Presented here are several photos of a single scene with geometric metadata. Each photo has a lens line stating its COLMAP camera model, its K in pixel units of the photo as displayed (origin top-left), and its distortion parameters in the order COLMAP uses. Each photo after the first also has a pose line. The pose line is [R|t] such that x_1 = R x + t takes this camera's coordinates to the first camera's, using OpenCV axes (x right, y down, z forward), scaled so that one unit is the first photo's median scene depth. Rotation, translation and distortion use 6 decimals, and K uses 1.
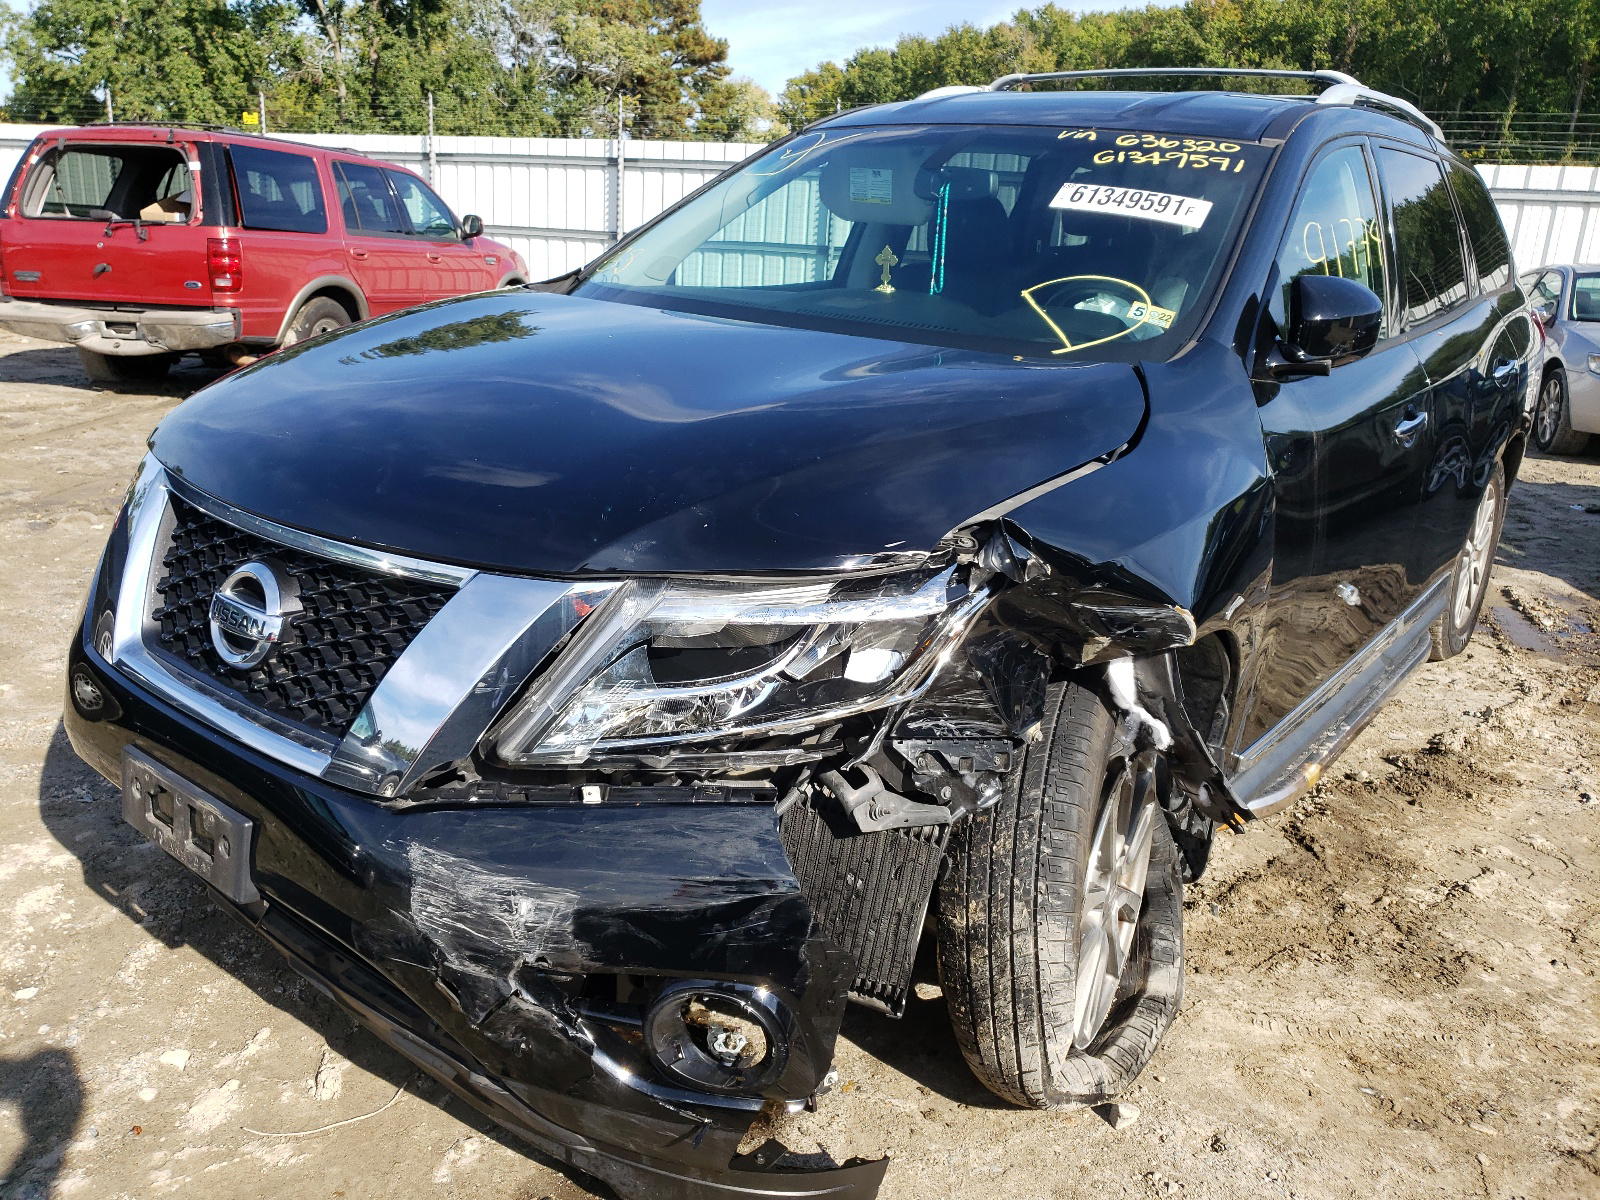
lens RADIAL K [[1208.8, 0, 800.6], [0, 1208.8, 606.1], [0, 0, 1]] dist [0.015189, -0.001626]
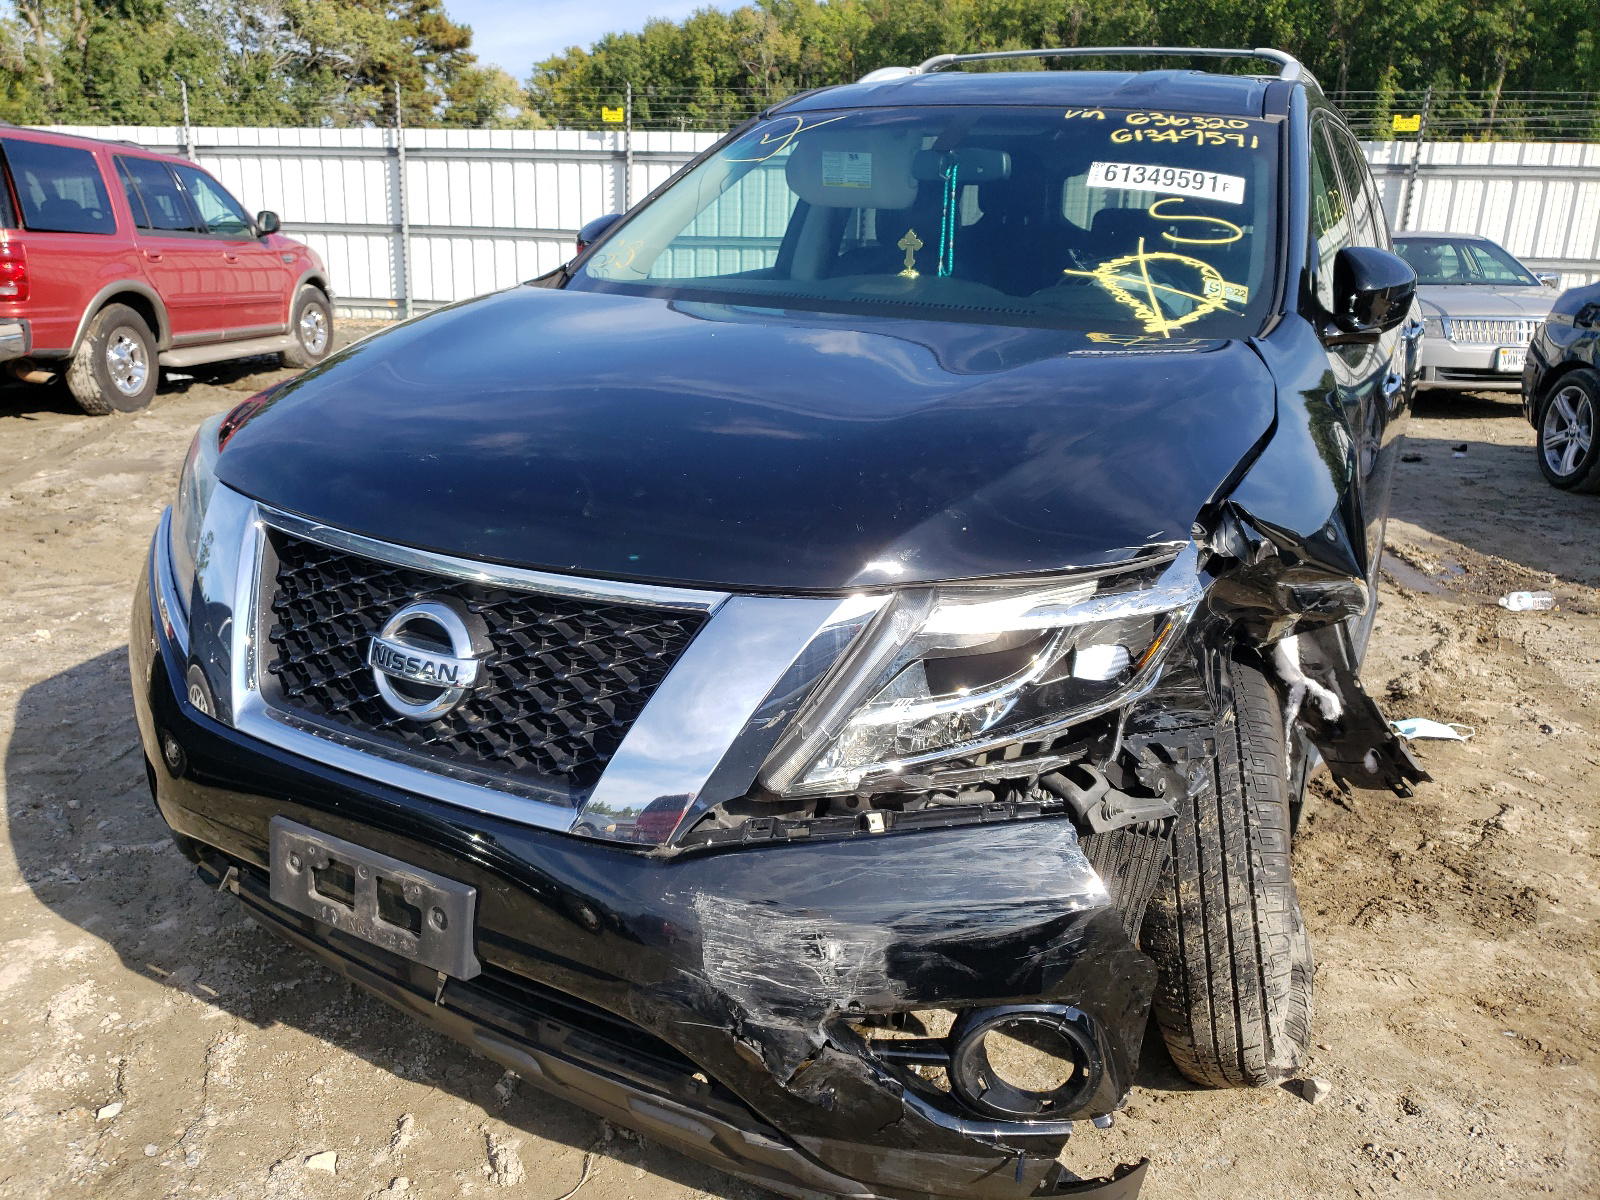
lens RADIAL K [[1226.9, 0, 805.1], [0, 1226.9, 592.9], [0, 0, 1]] dist [-0.014950, 0.069758]
pose [[0.987292, -0.072024, 0.141655, -0.239495], [0.072262, 0.997380, 0.003465, -0.020009], [-0.141533, 0.006816, 0.989910, 0.044658]]
